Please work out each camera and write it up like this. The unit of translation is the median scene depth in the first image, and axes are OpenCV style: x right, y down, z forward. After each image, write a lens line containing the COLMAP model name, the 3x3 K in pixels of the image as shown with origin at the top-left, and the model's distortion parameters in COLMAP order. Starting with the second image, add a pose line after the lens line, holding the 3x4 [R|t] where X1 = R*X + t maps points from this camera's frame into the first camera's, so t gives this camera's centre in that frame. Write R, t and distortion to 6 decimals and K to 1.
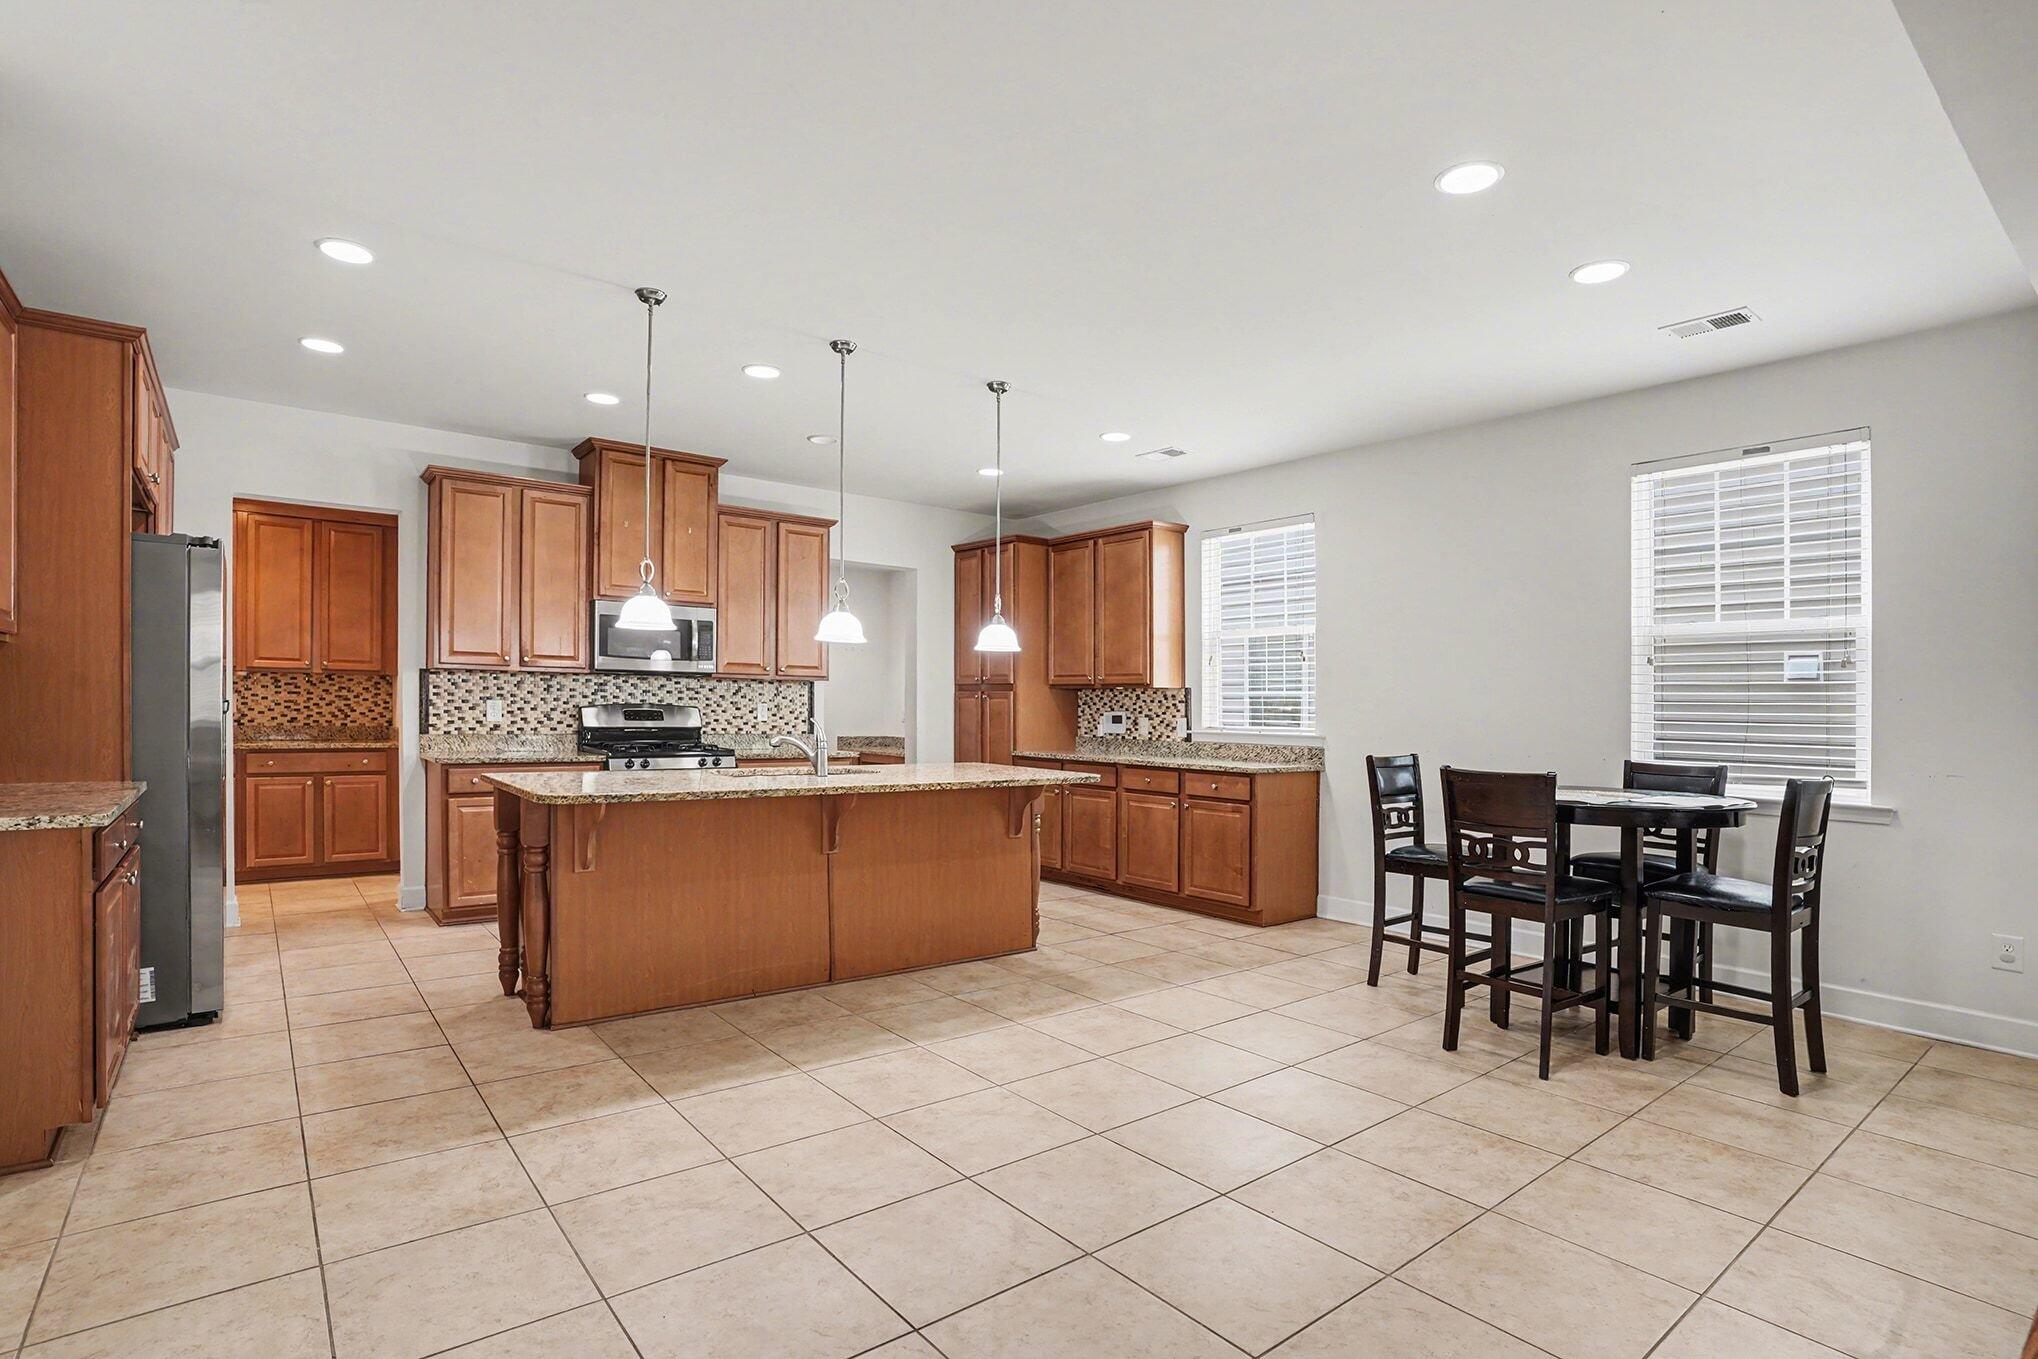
lens RADIAL K [[1008.4, 0, 1020.5], [0, 1008.4, 698.4], [0, 0, 1]] dist [-0.037999, 0.005925]
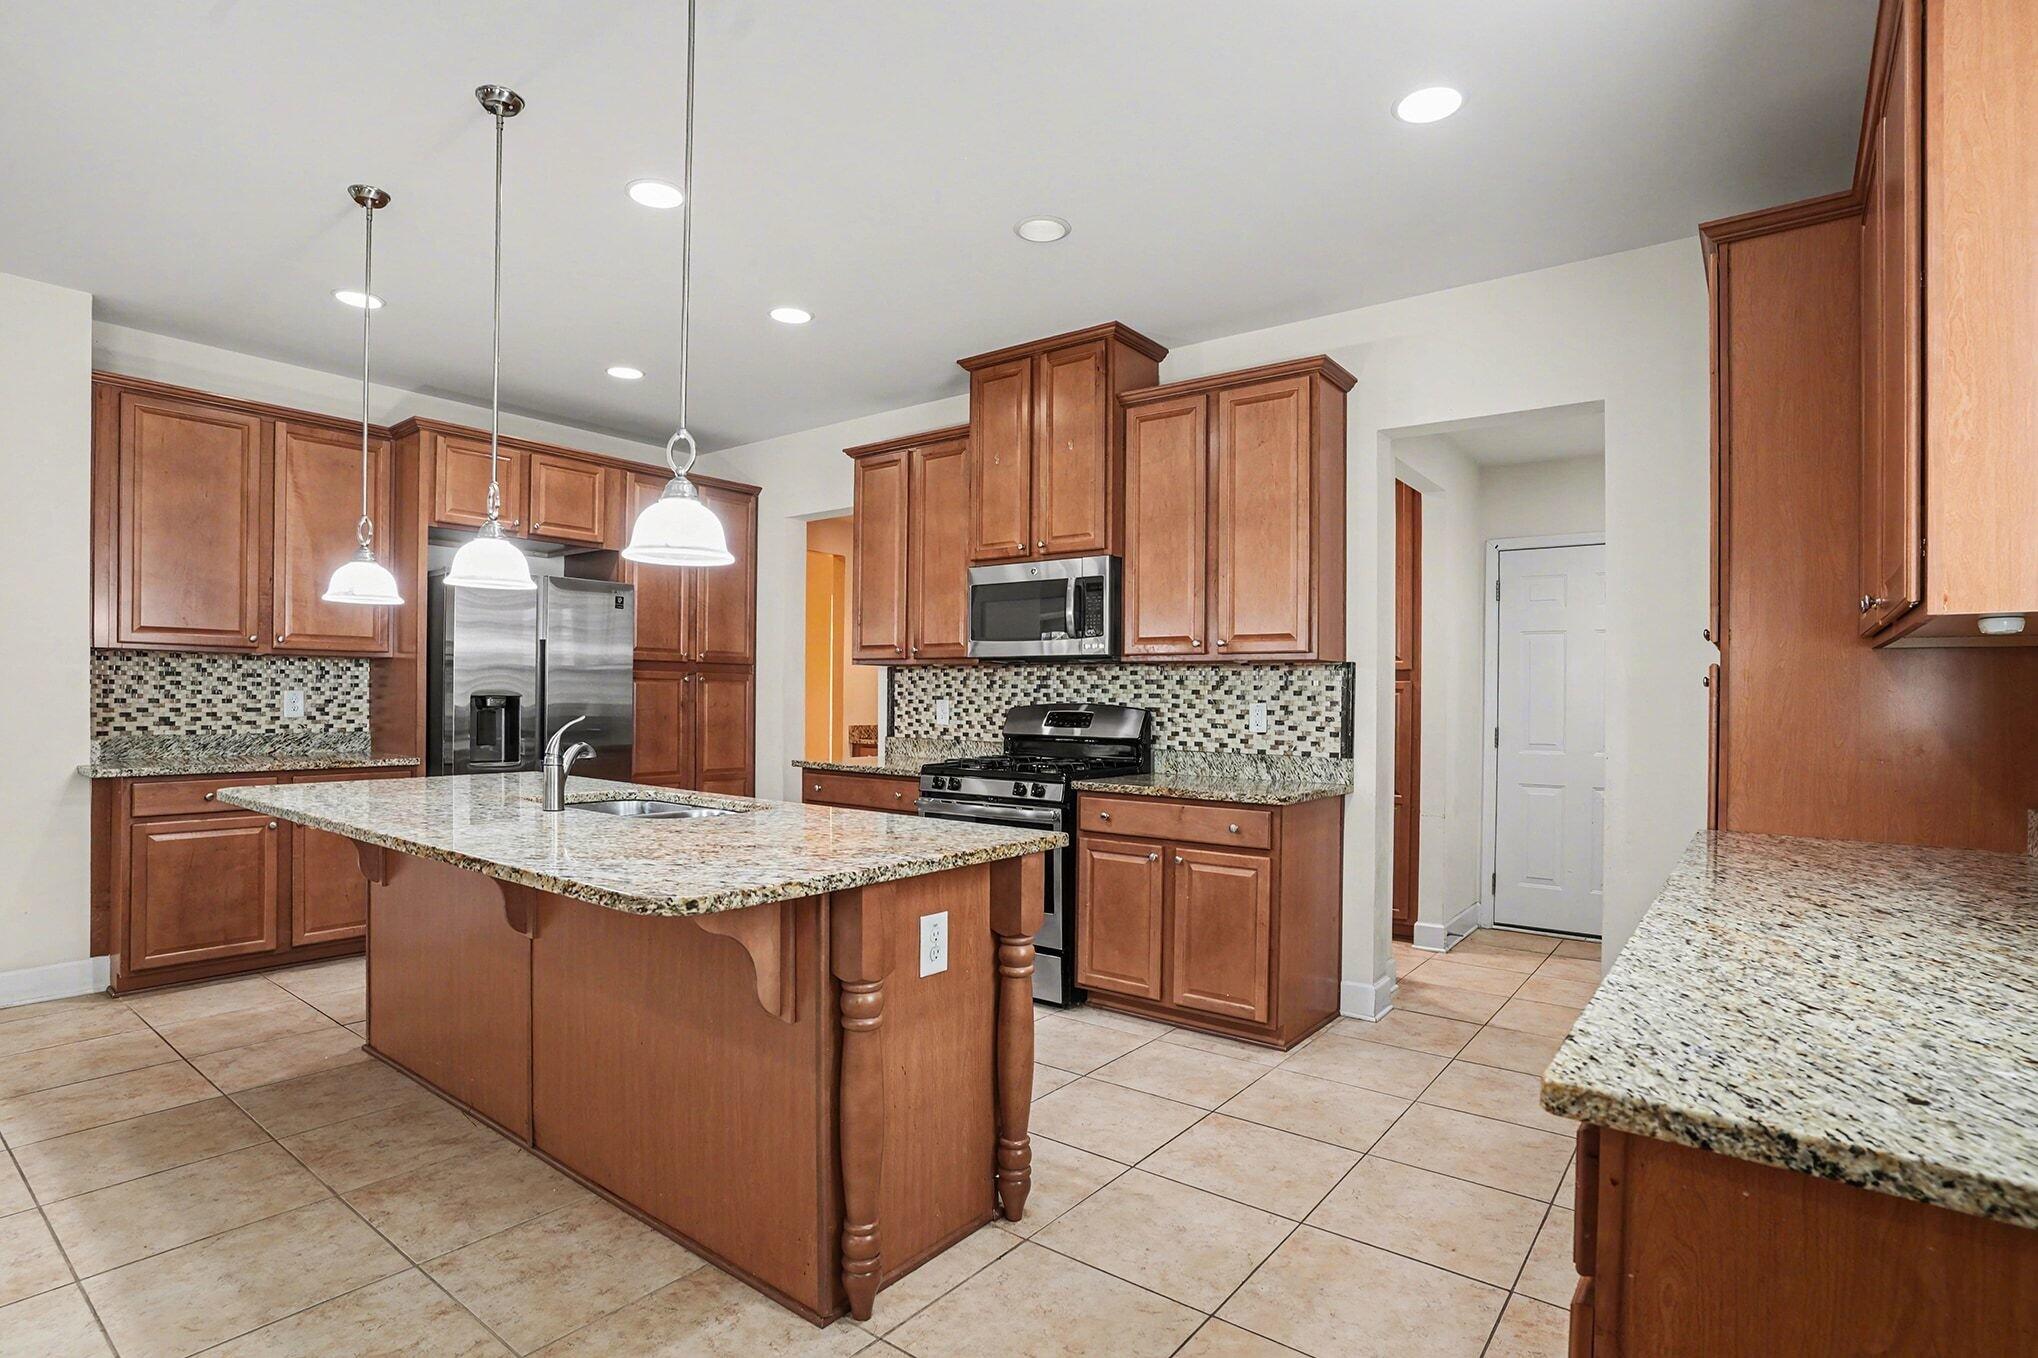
lens RADIAL K [[1008.4, 0, 977.6], [0, 1008.4, 731.3], [0, 0, 1]] dist [-0.037999, 0.005925]
pose [[0.230312, 0.016827, -0.972971, 0.324749], [-0.001531, 0.999856, 0.016929, 0.013627], [0.973116, -0.002409, 0.230304, 0.799399]]
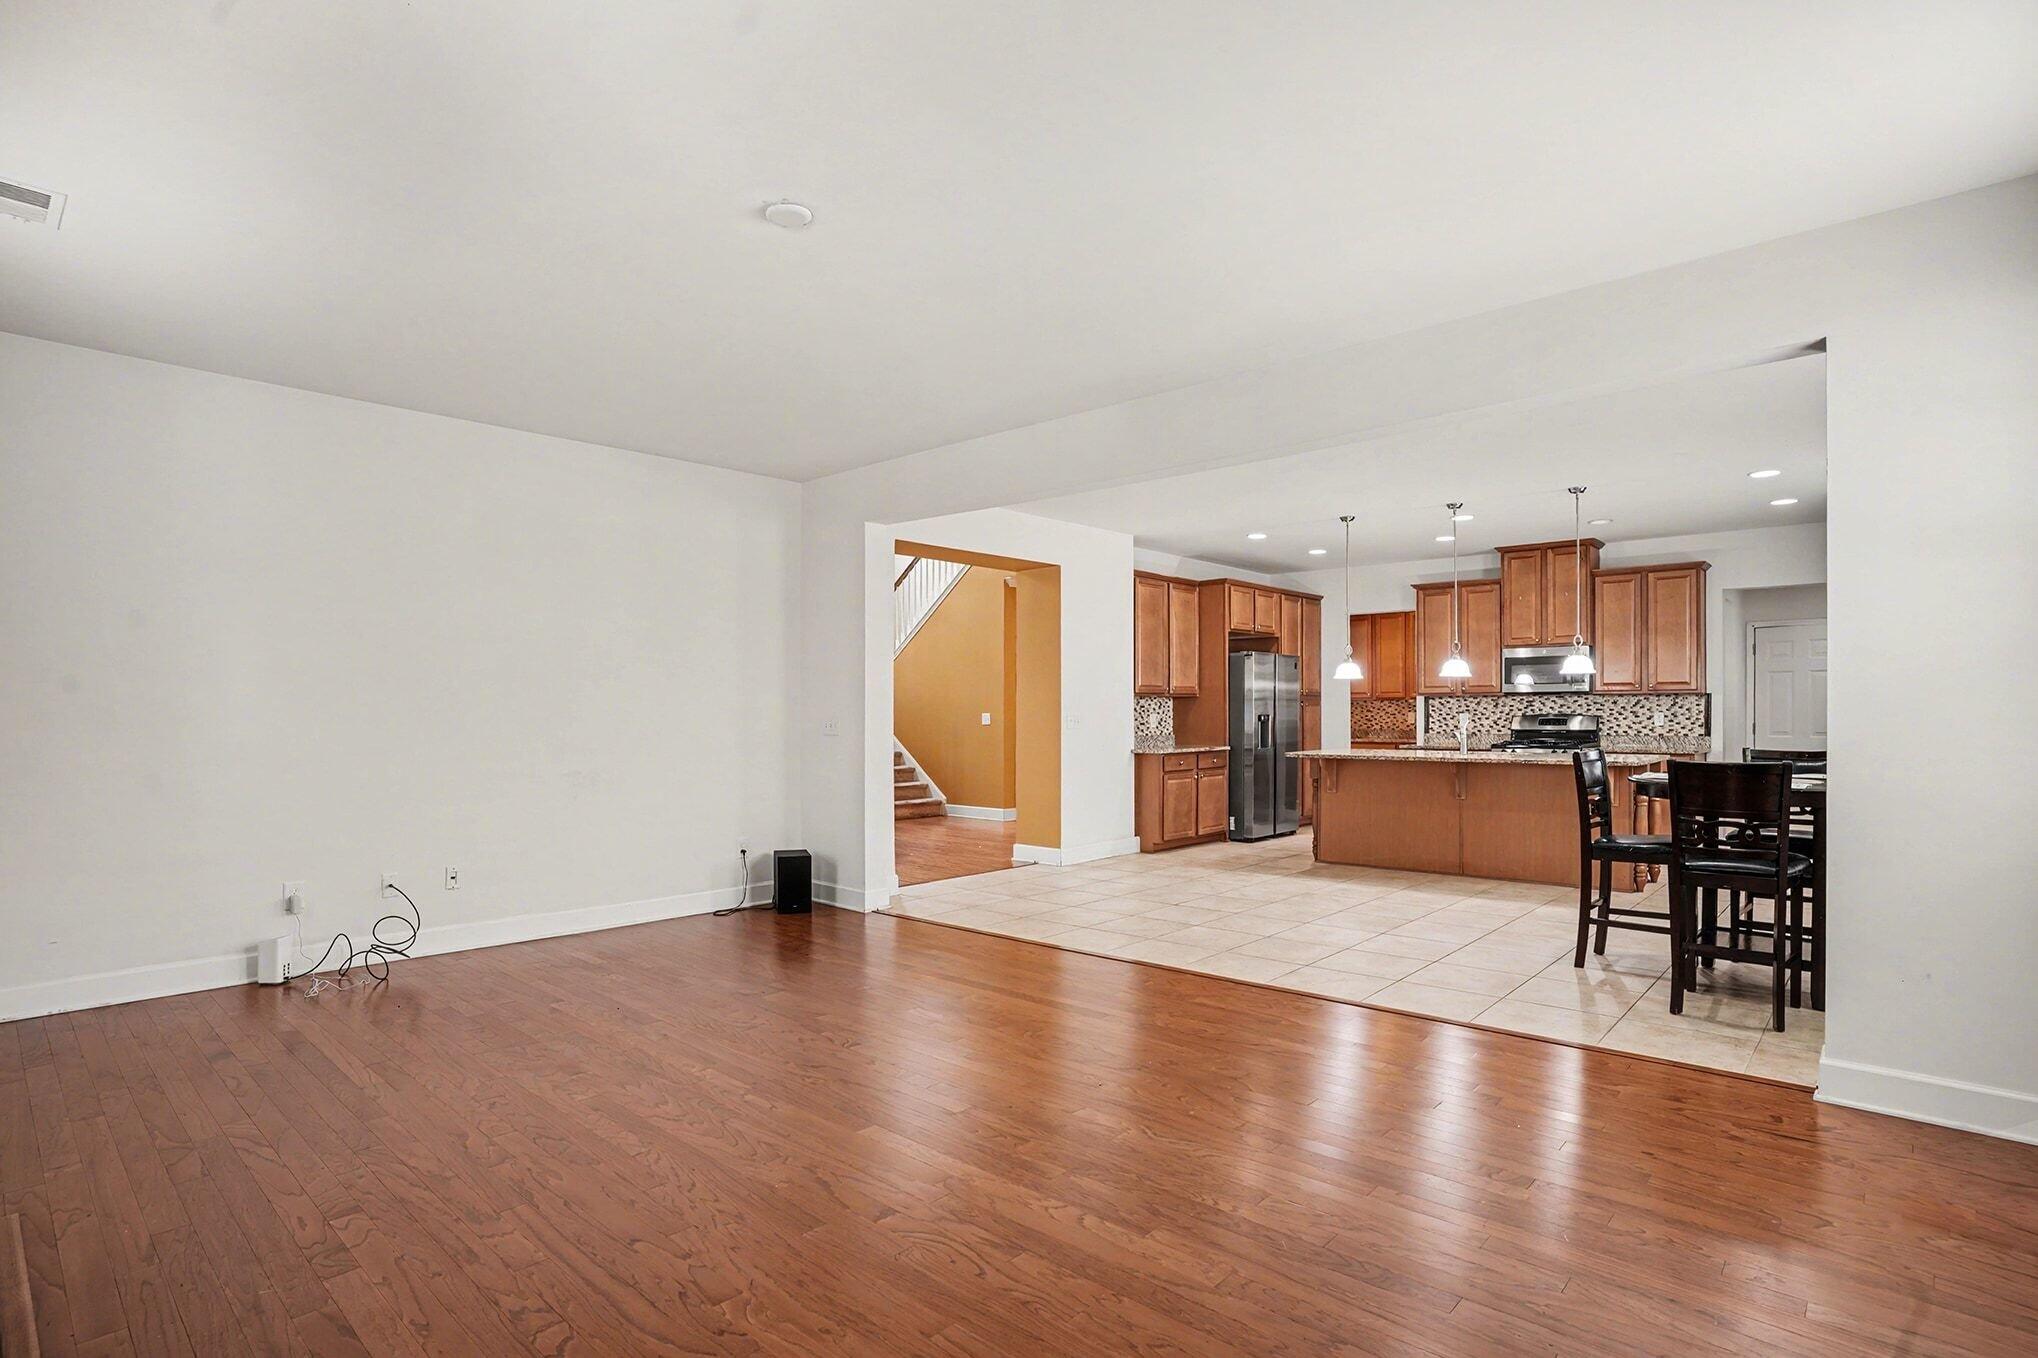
lens RADIAL K [[1008.4, 0, 1026.1], [0, 1008.4, 741.3], [0, 0, 1]] dist [-0.037999, 0.005925]
pose [[0.191210, 0.008766, -0.981510, 0.957281], [0.015516, 0.999808, 0.011952, 0.016690], [0.981427, -0.017514, 0.191037, -0.046815]]
